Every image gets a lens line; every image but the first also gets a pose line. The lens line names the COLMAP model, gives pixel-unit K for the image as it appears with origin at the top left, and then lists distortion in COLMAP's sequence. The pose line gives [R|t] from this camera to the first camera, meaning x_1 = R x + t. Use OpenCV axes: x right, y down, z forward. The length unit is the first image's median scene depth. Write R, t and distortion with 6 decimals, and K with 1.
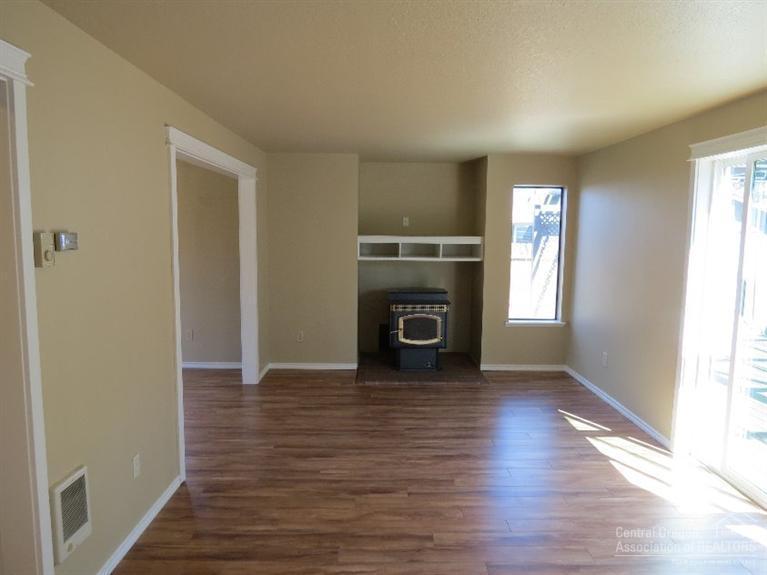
lens RADIAL K [[549.3, 0, 382.5], [0, 549.3, 290.5], [0, 0, 1]] dist [-0.012799, 0.002049]
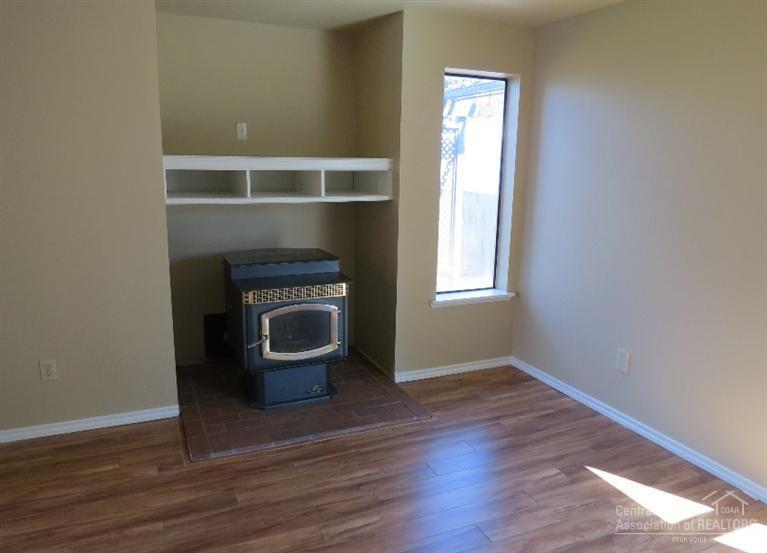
lens RADIAL K [[561.2, 0, 382.5], [0, 561.2, 277.5], [0, 0, 1]] dist [-0.027879, 0.000166]
pose [[0.916853, -0.077450, 0.391640, -0.067517], [0.035268, 0.992879, 0.113786, -0.040786], [-0.397664, -0.090512, 0.913056, 0.454699]]
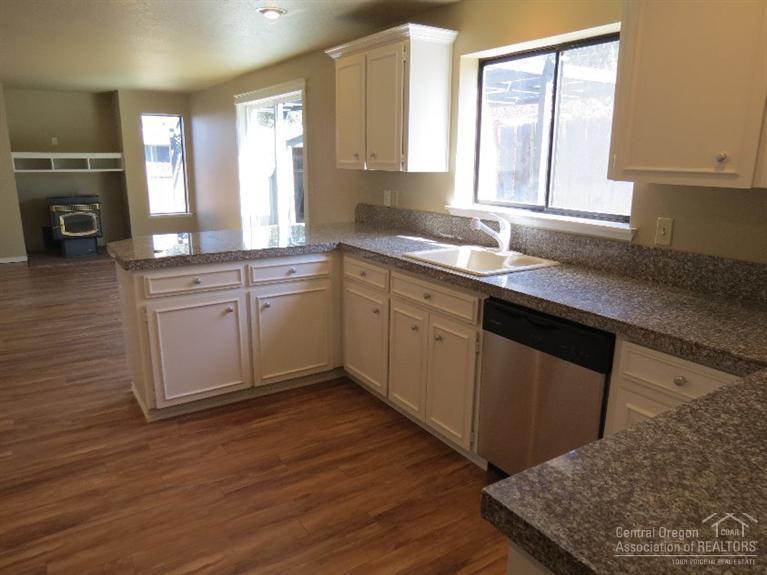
lens RADIAL K [[549.3, 0, 386.3], [0, 549.3, 289.5], [0, 0, 1]] dist [-0.012799, 0.002049]
pose [[0.841482, -0.132460, 0.523796, -0.019214], [0.062492, 0.986836, 0.149162, 0.073479], [-0.536659, -0.092784, 0.838683, -0.500786]]
